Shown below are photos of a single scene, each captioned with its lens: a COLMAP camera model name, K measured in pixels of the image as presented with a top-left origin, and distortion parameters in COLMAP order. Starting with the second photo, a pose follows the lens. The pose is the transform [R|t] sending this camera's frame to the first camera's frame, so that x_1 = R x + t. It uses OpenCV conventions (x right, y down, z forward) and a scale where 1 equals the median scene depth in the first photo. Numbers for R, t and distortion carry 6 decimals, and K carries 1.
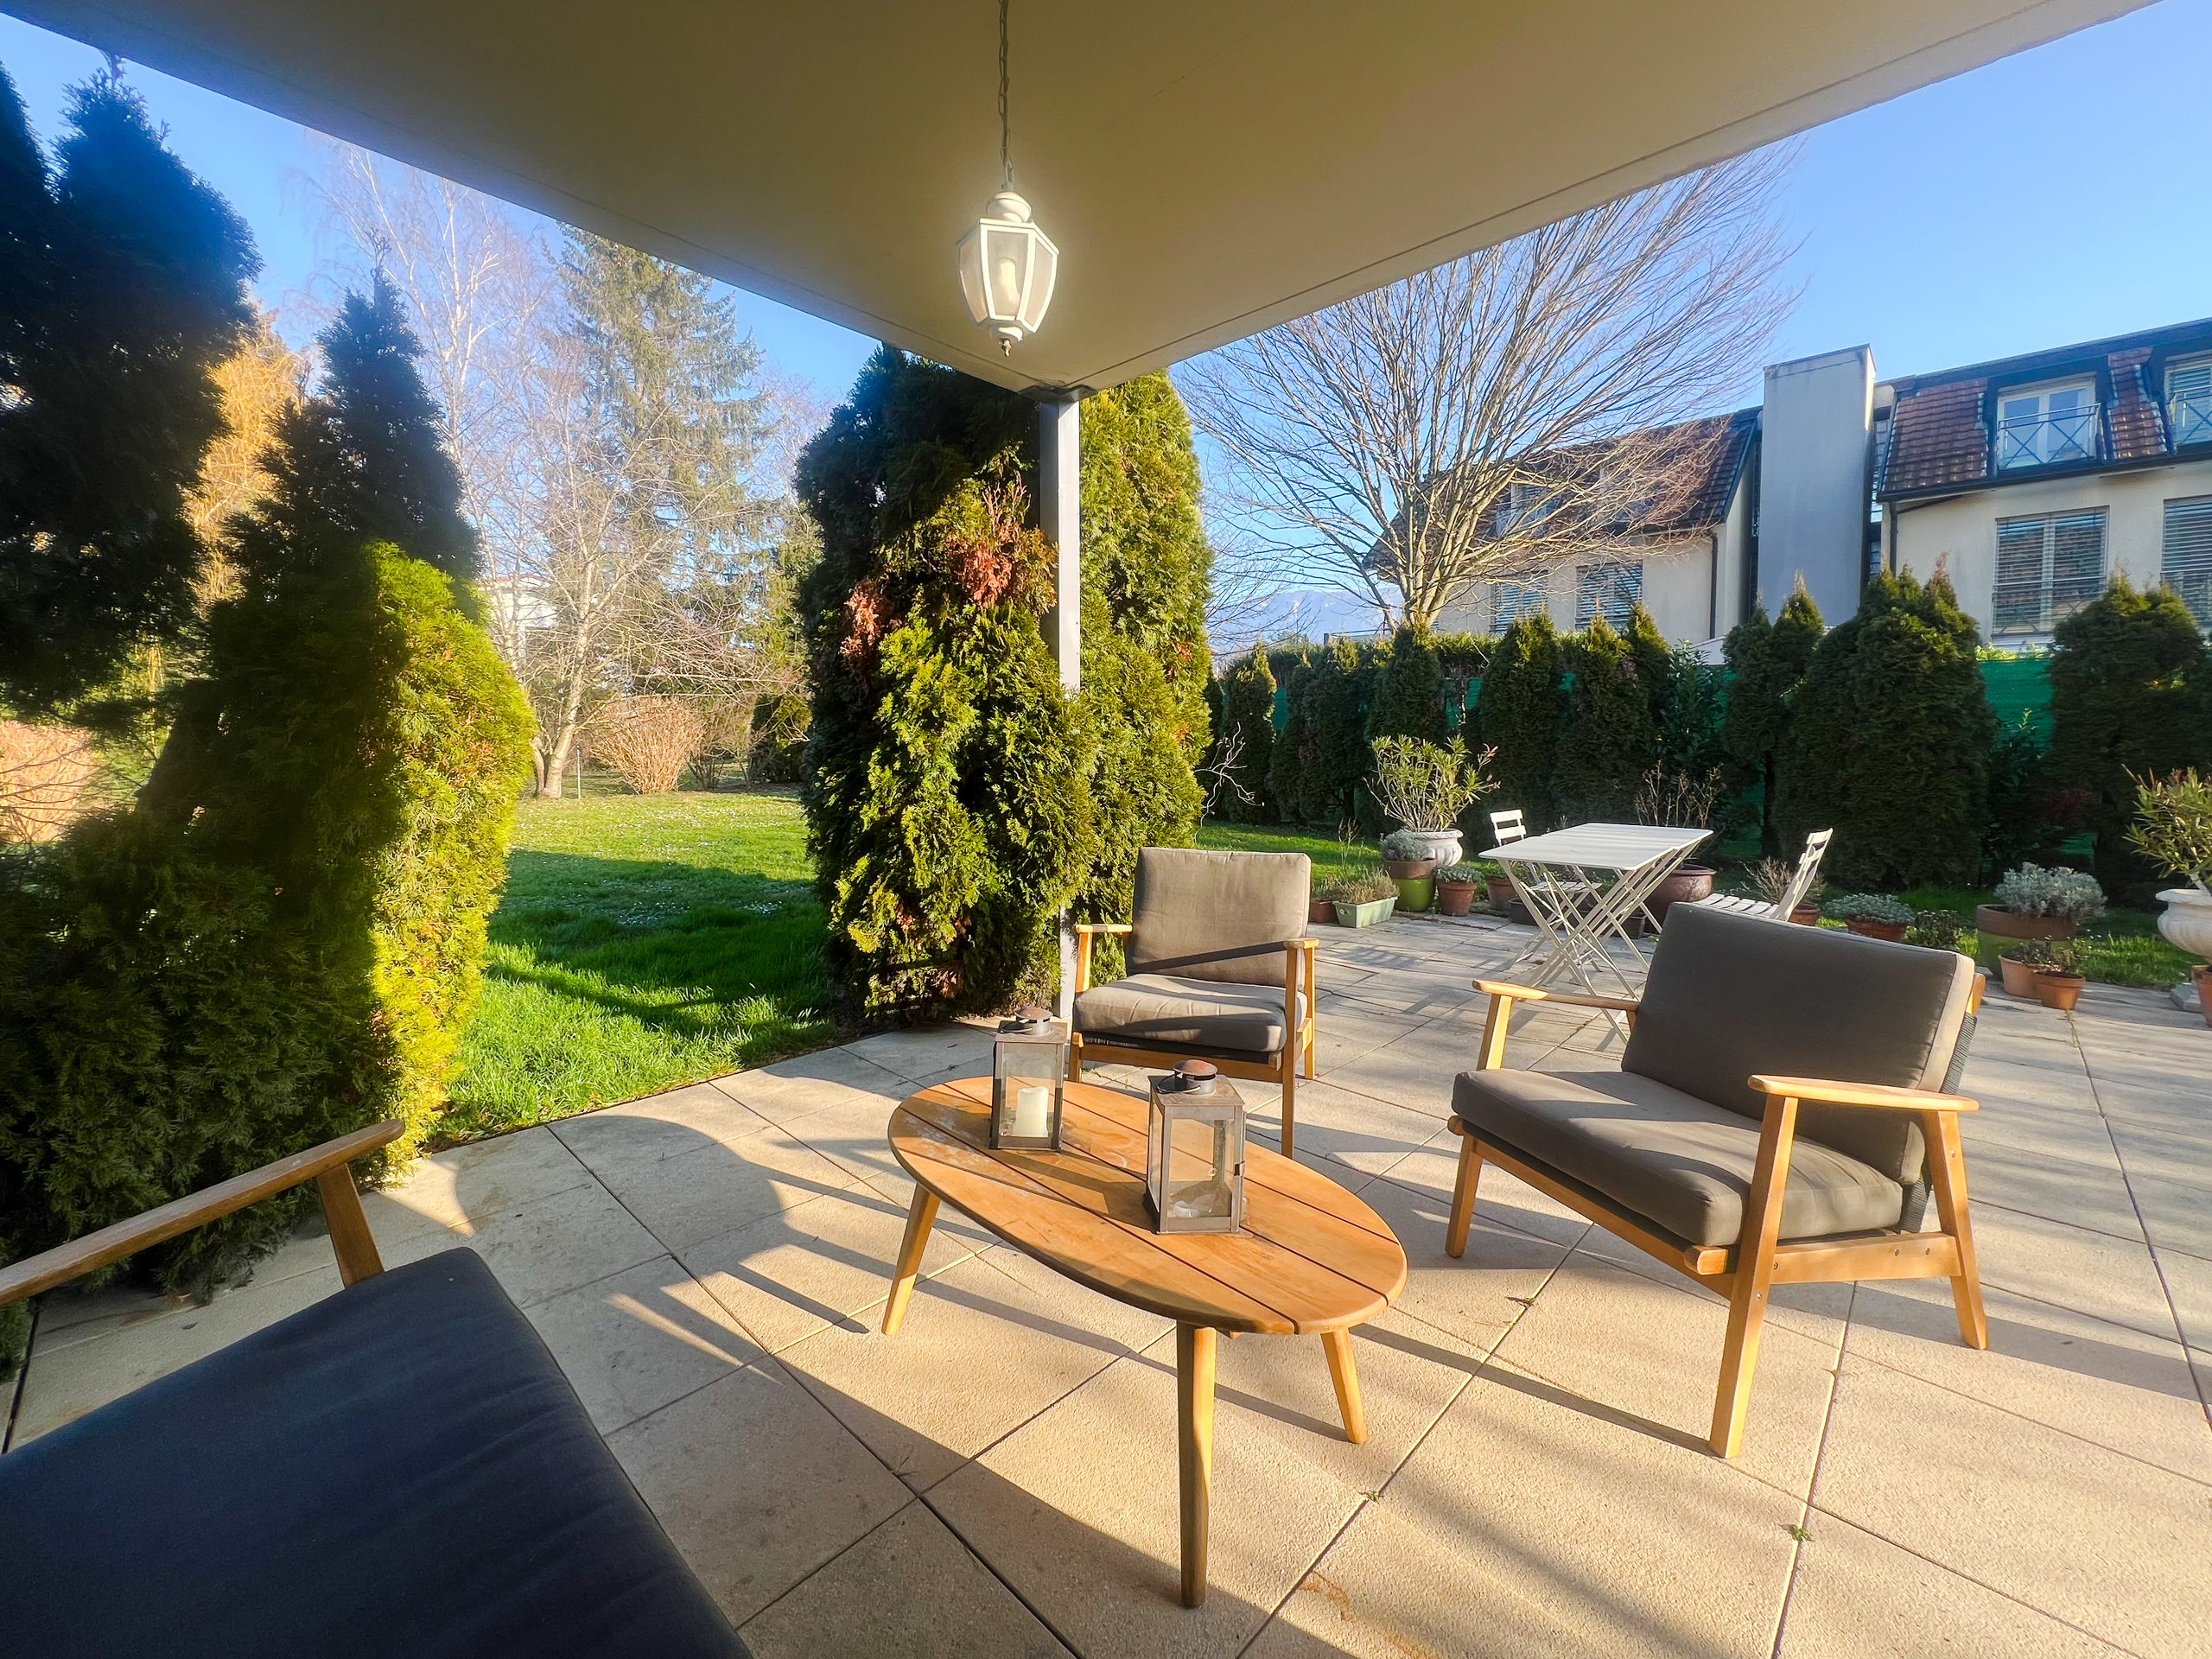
lens RADIAL K [[899.5, 0, 1106.0], [0, 899.5, 769.5], [0, 0, 1]] dist [-0.001311, 0.000813]
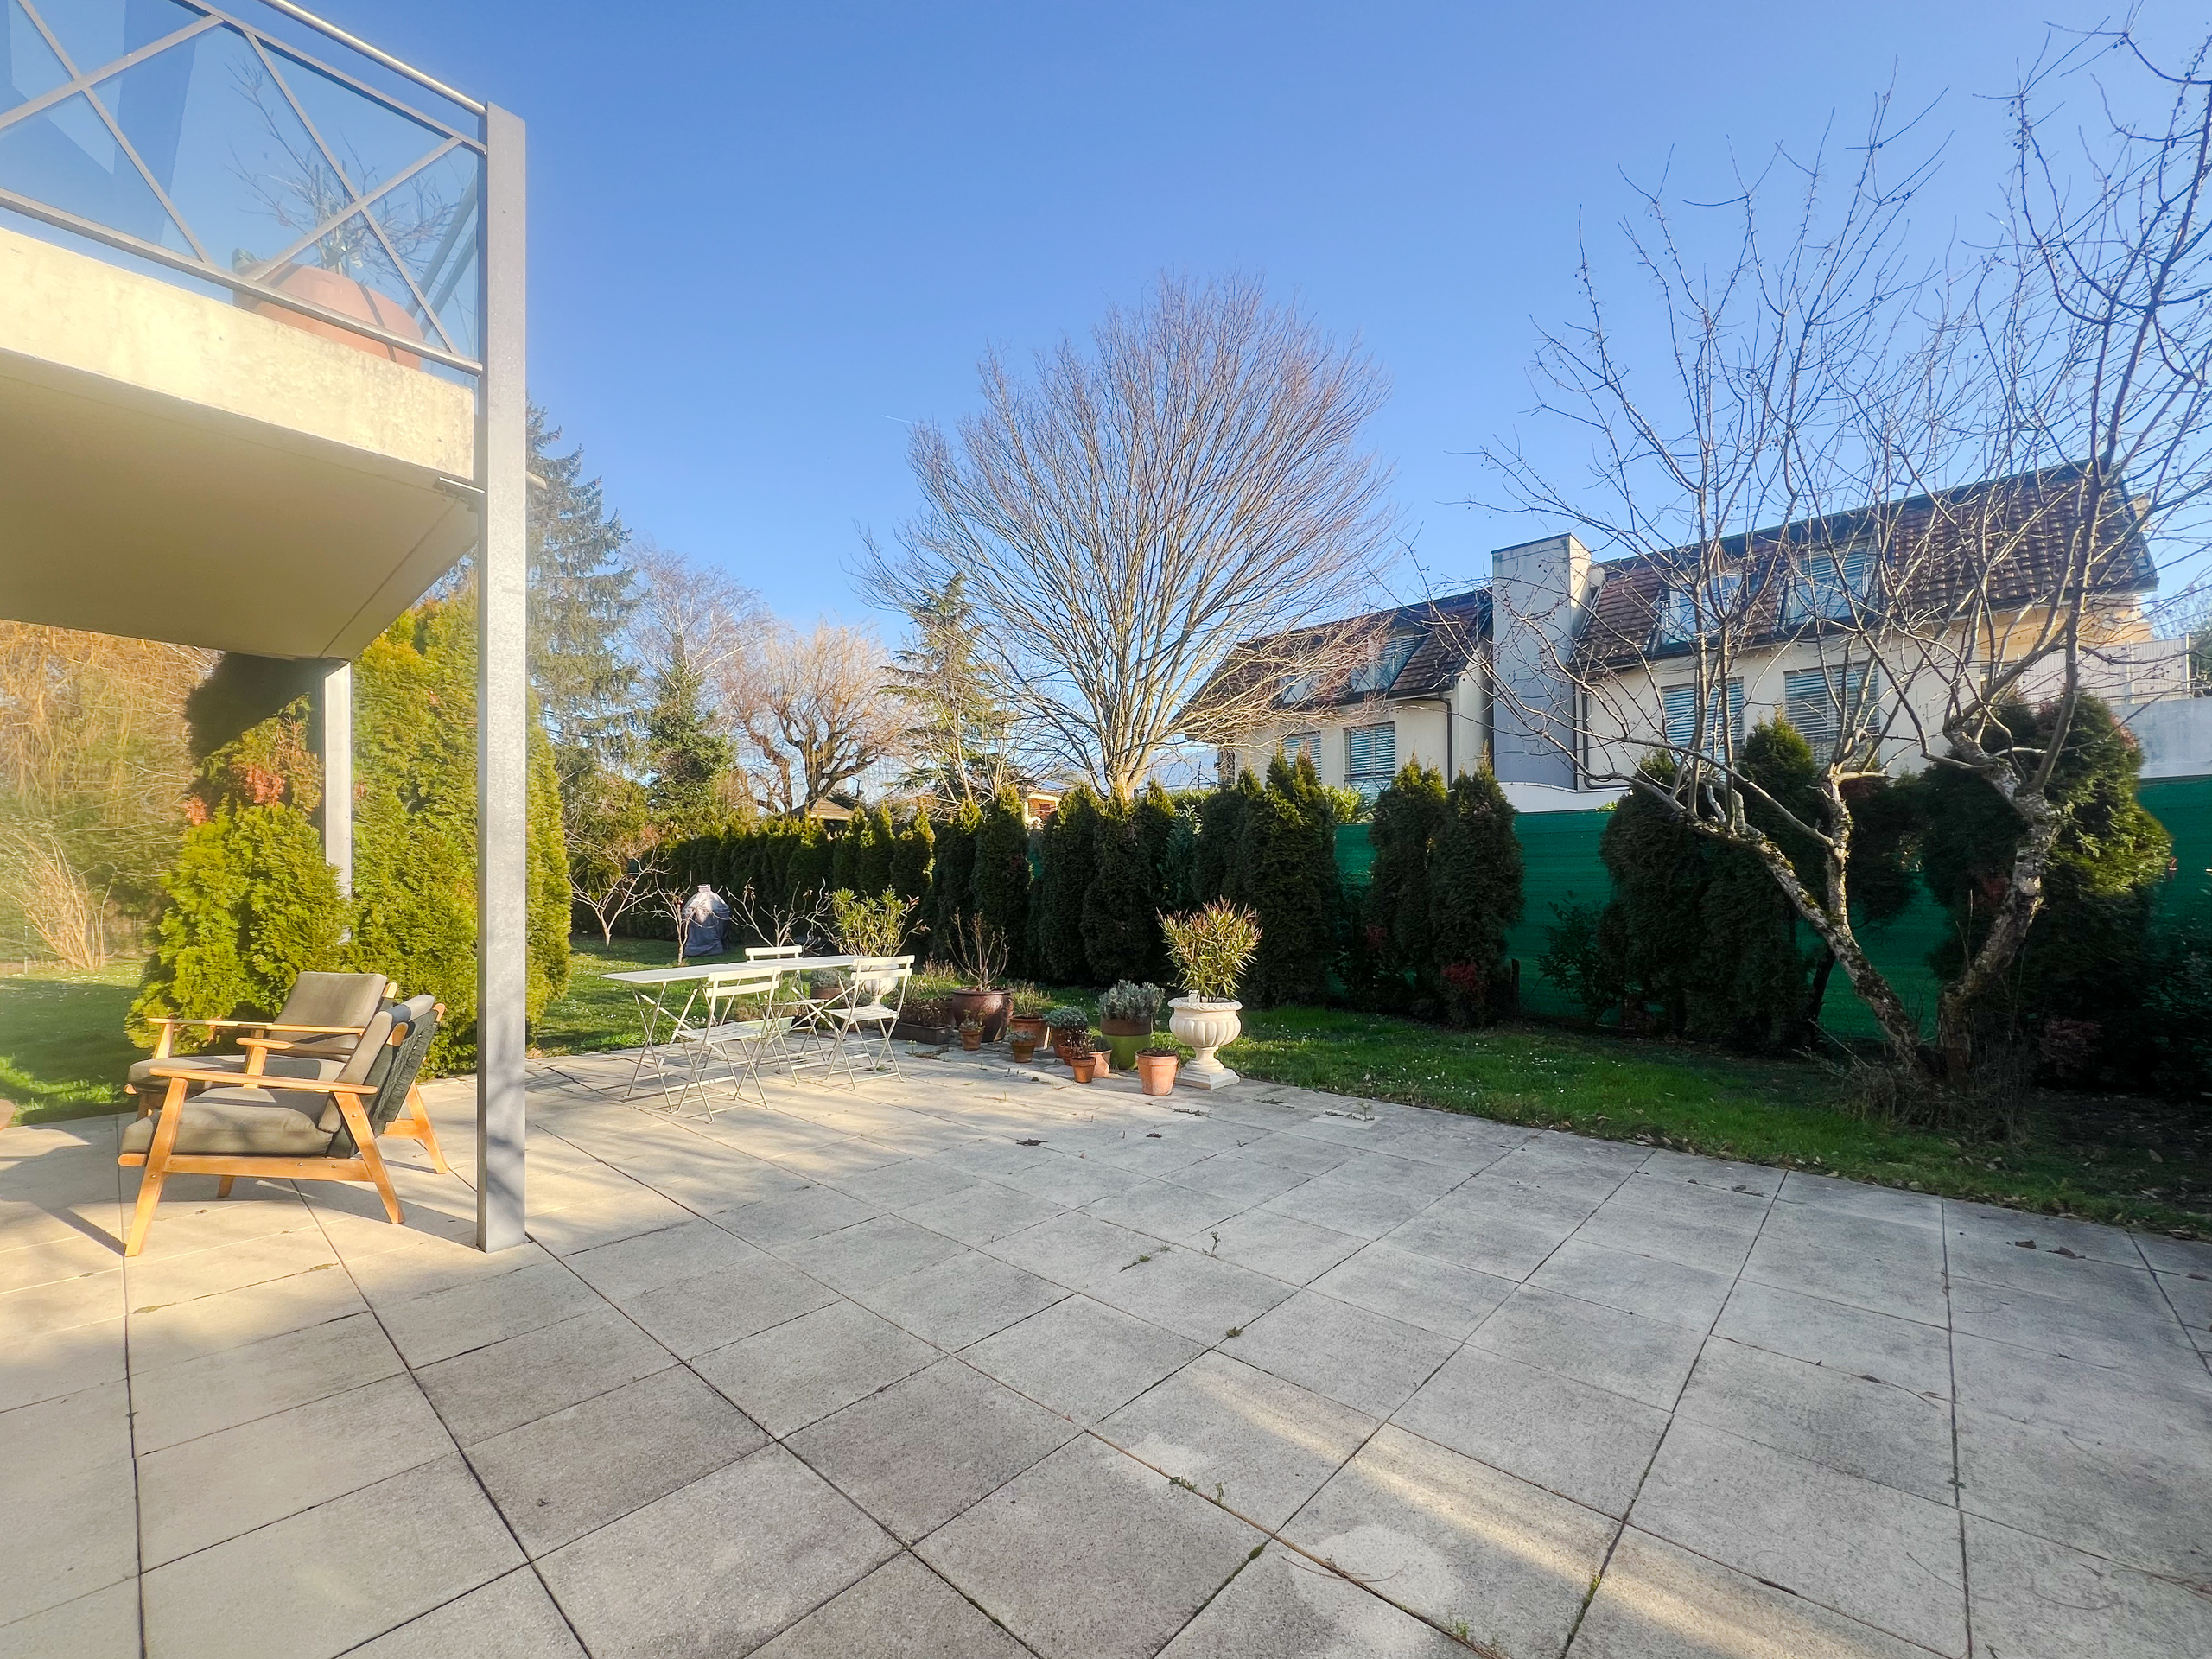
lens RADIAL K [[899.5, 0, 1114.3], [0, 899.5, 874.8], [0, 0, 1]] dist [-0.001311, 0.000813]
pose [[0.999791, -0.008998, 0.018368, 0.395979], [0.009812, 0.998951, -0.044734, 0.001202], [-0.017946, 0.044905, 0.998830, -0.150933]]
